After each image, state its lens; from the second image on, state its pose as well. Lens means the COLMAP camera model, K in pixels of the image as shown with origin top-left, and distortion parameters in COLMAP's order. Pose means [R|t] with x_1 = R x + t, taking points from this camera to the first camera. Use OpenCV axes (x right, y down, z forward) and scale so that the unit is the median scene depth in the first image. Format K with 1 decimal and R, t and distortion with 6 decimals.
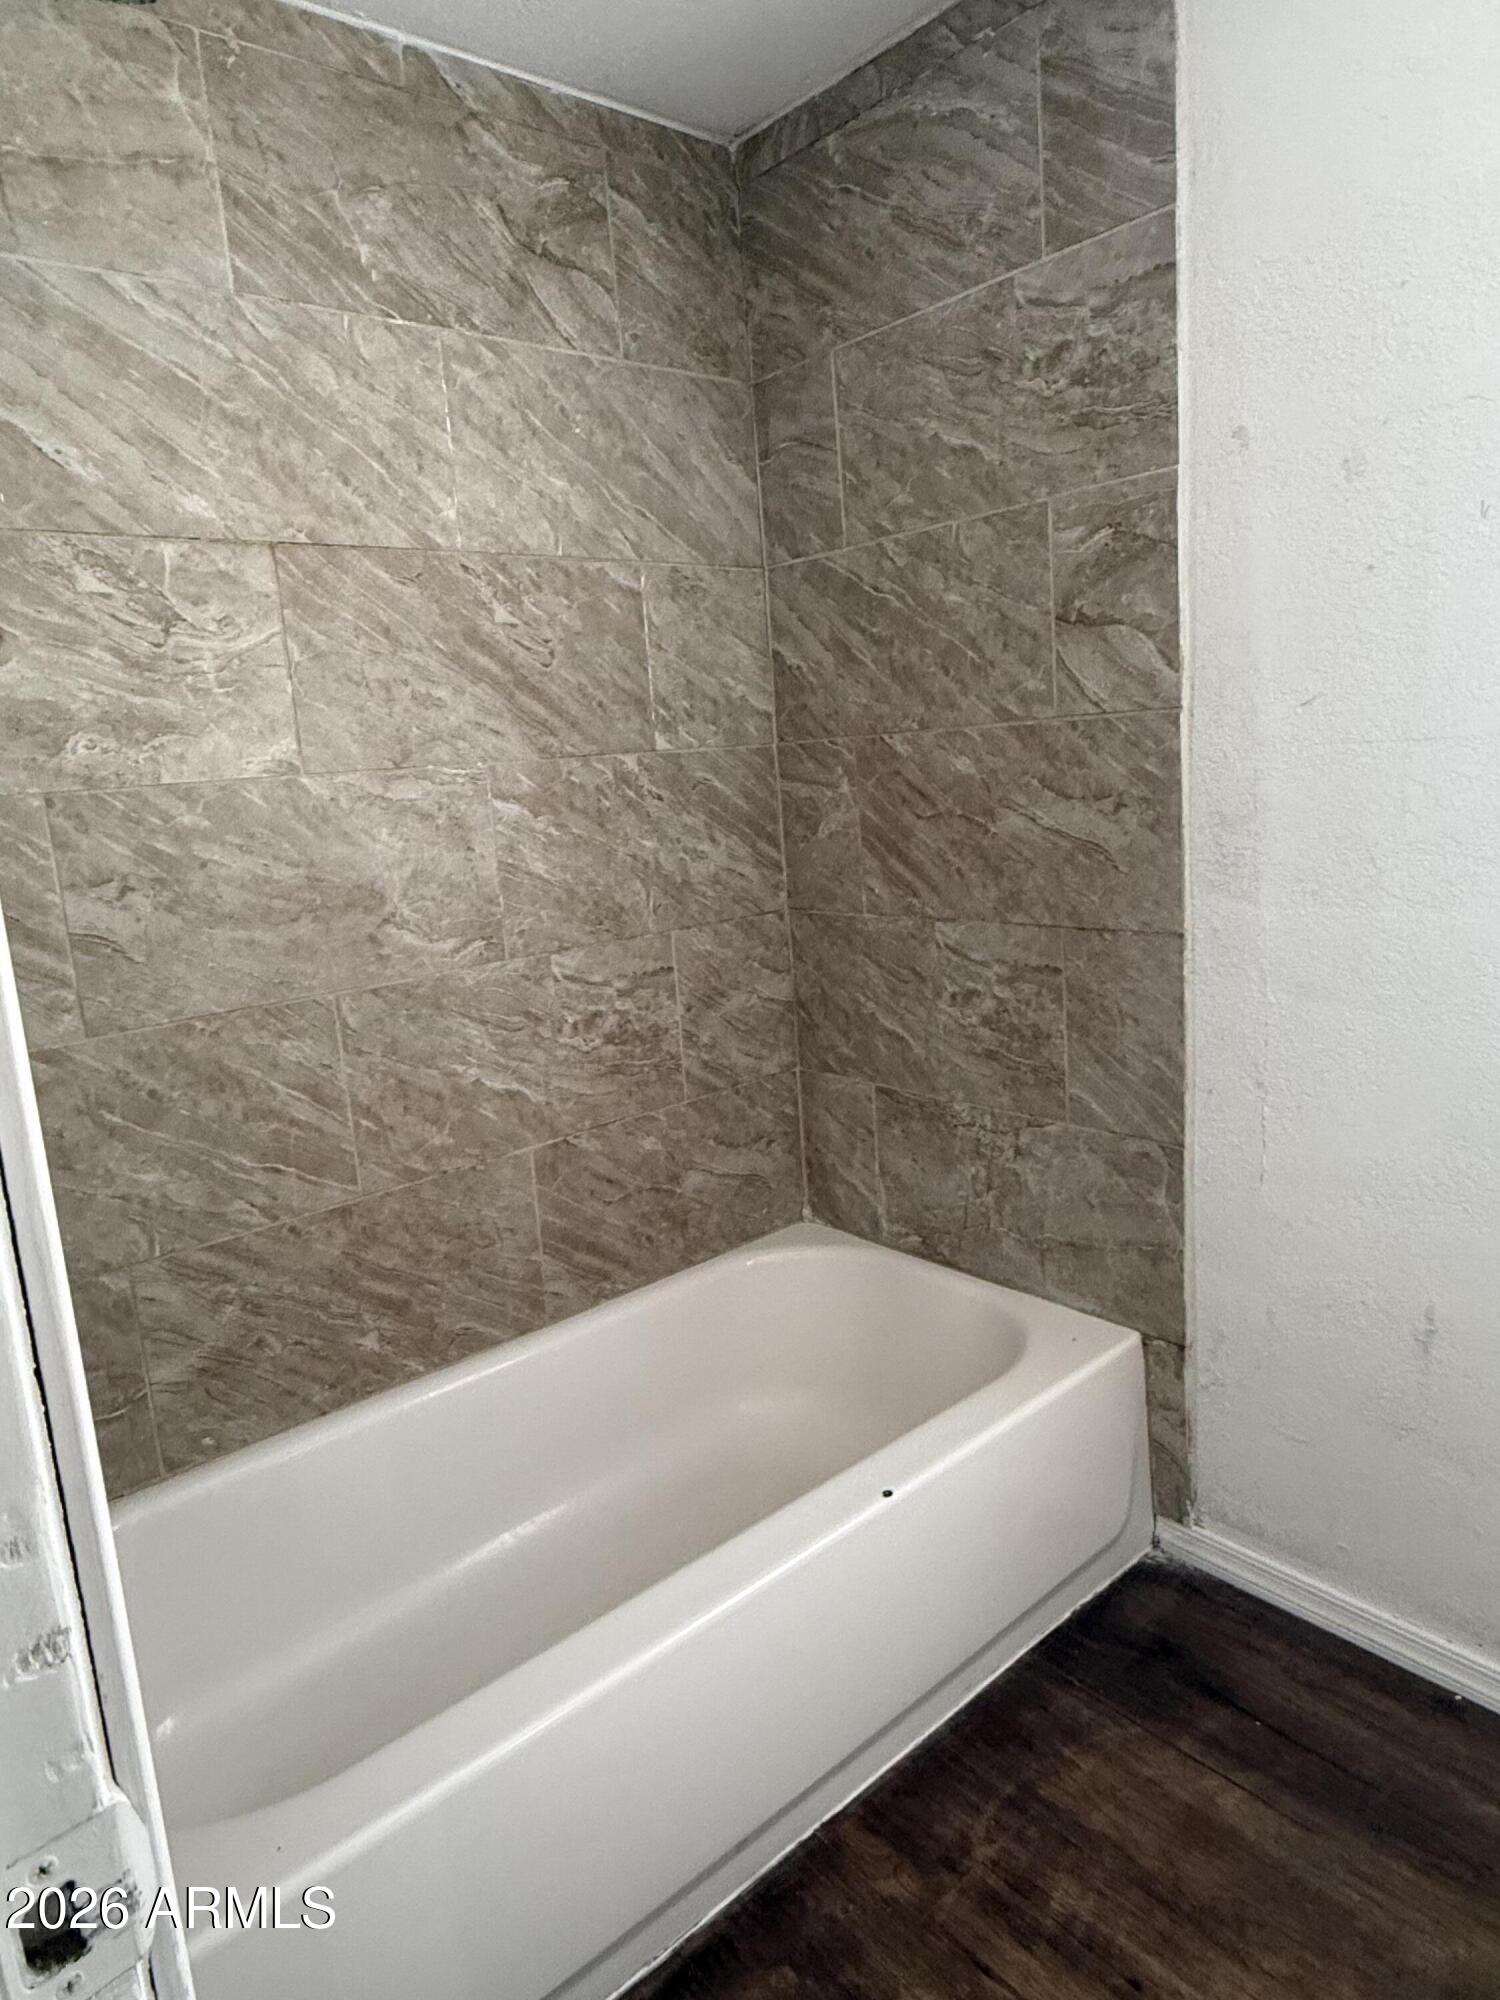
lens RADIAL K [[1244.8, 0, 736.3], [0, 1244.8, 993.3], [0, 0, 1]] dist [0.002145, 0.000885]
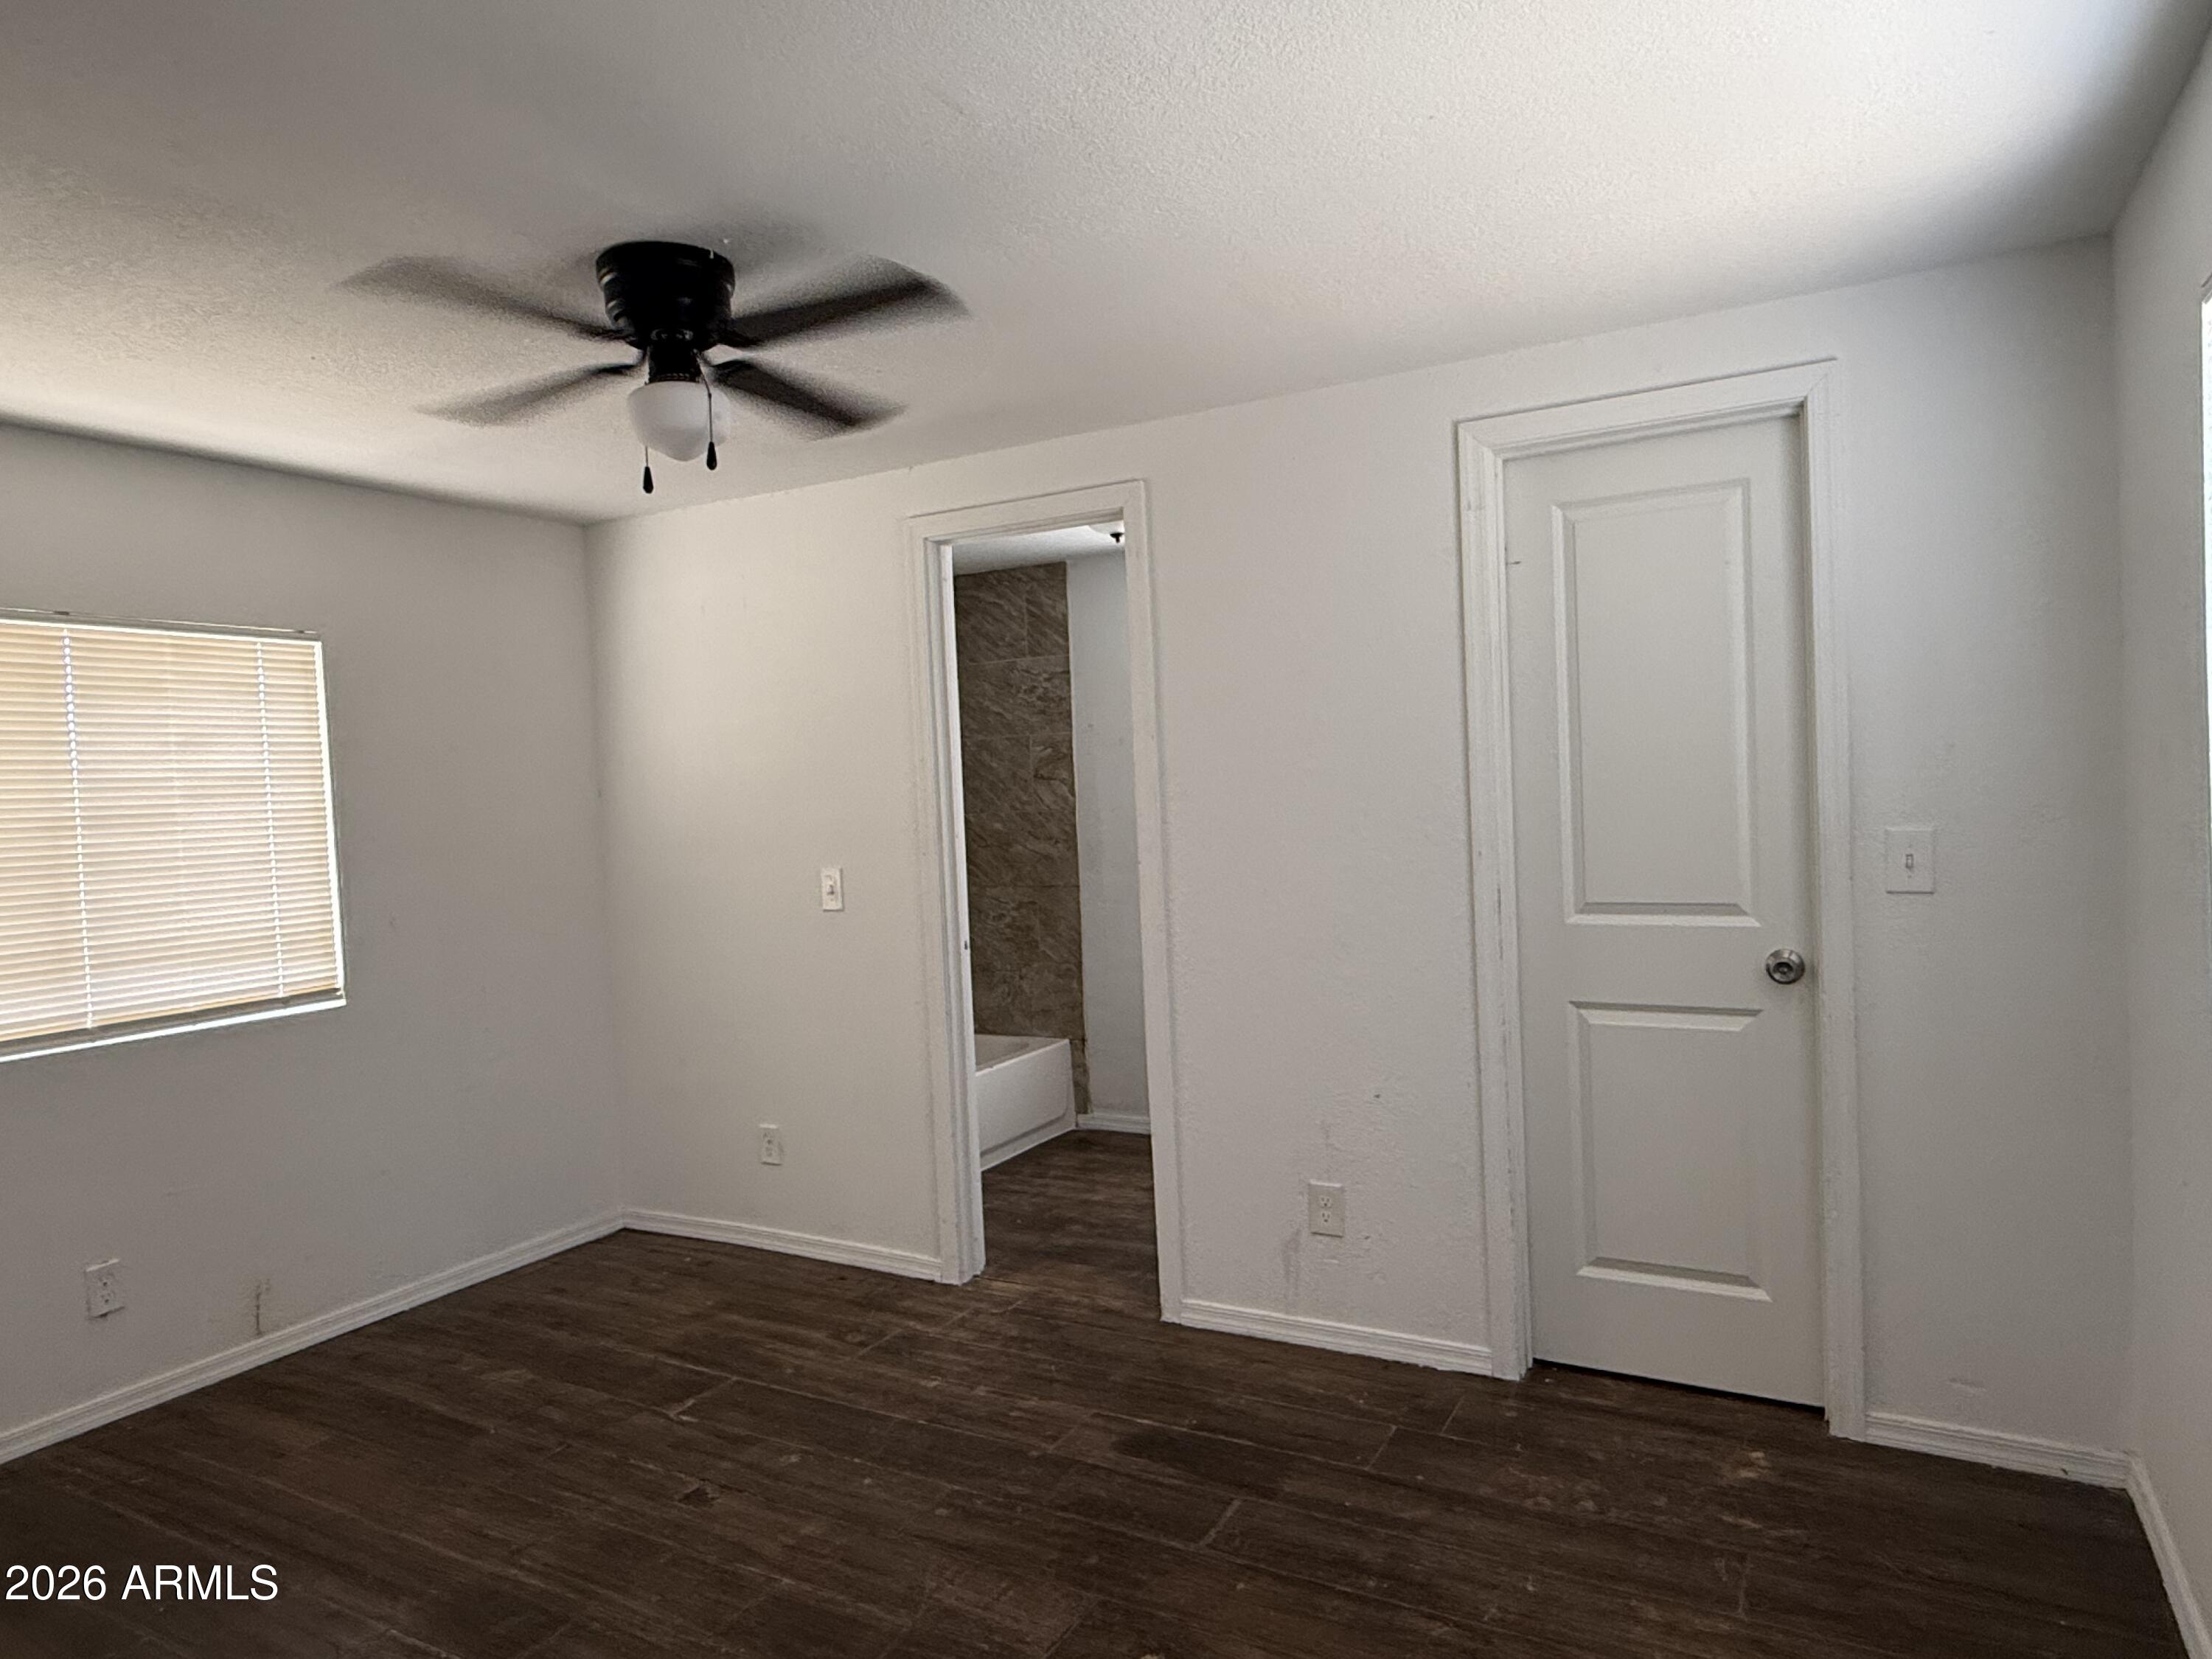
lens RADIAL K [[1376.7, 0, 1087.1], [0, 1376.7, 822.6], [0, 0, 1]] dist [0.002145, 0.000885]
pose [[0.940932, 0.029420, 0.337315, -0.666478], [0.032610, 0.983713, -0.176763, 0.351712], [-0.337022, 0.177321, 0.924648, -1.874065]]
